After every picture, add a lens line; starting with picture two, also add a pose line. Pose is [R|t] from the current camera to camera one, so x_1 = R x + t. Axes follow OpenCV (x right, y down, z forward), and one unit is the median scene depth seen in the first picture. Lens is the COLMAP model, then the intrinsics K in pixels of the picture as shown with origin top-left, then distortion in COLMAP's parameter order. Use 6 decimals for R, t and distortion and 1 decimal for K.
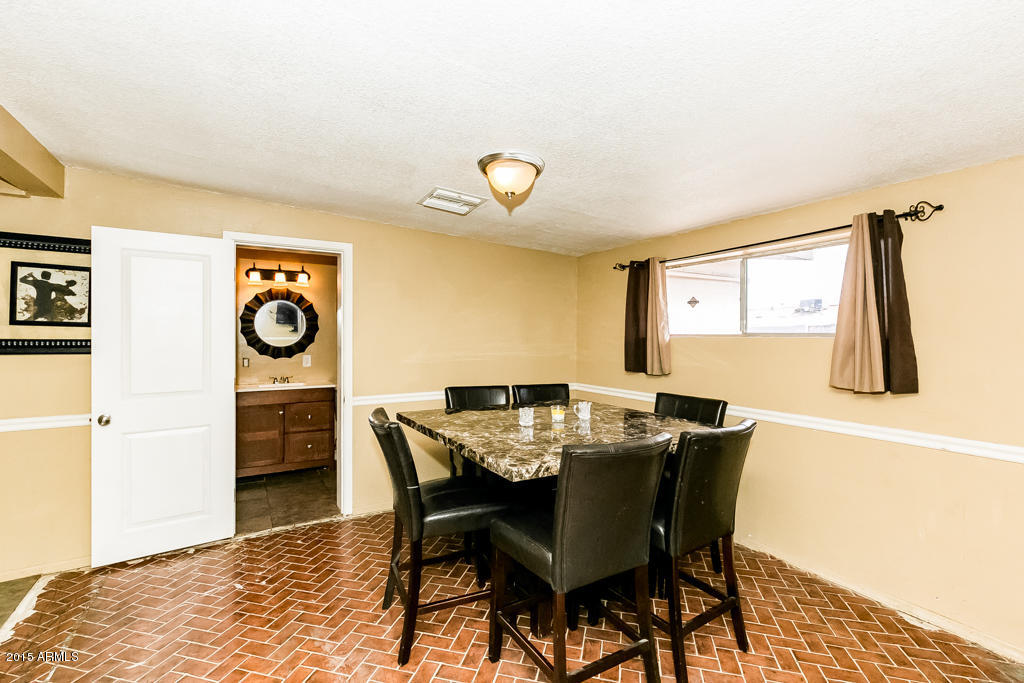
lens RADIAL K [[455.7, 0, 512.0], [0, 455.7, 341.5], [0, 0, 1]] dist [-0.002624, -0.000003]
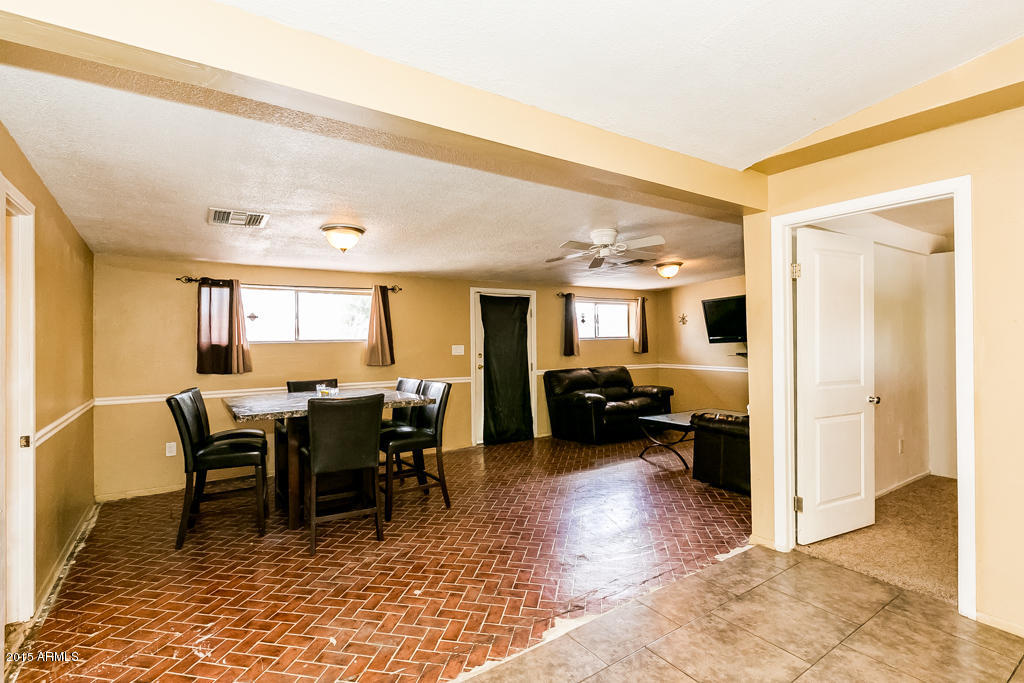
lens RADIAL K [[485.7, 0, 512.0], [0, 485.7, 341.5], [0, 0, 1]] dist [0.003538, 0.000291]
pose [[-0.055427, -0.001941, 0.998461, -1.652152], [0.026054, 0.999655, 0.003390, 0.000893], [-0.998123, 0.026202, -0.055357, 0.503499]]
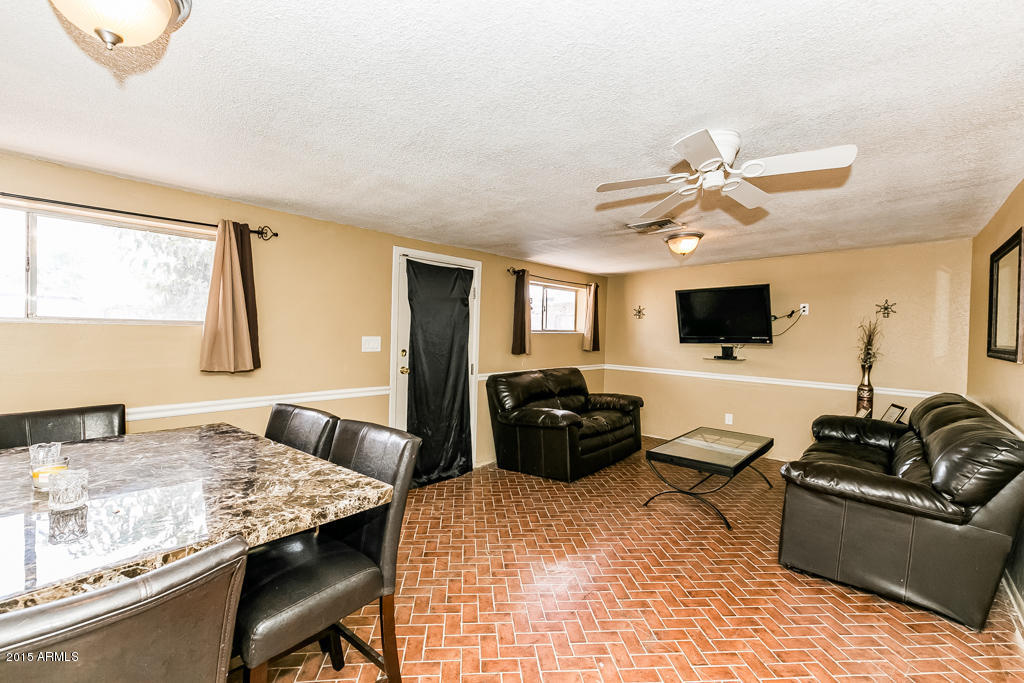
lens RADIAL K [[455.7, 0, 512.0], [0, 455.7, 341.5], [0, 0, 1]] dist [-0.002624, -0.000003]
pose [[-0.336341, -0.035263, 0.941080, -0.595339], [-0.013363, 0.999377, 0.032671, -0.017819], [-0.941645, -0.001587, -0.336603, 0.729977]]
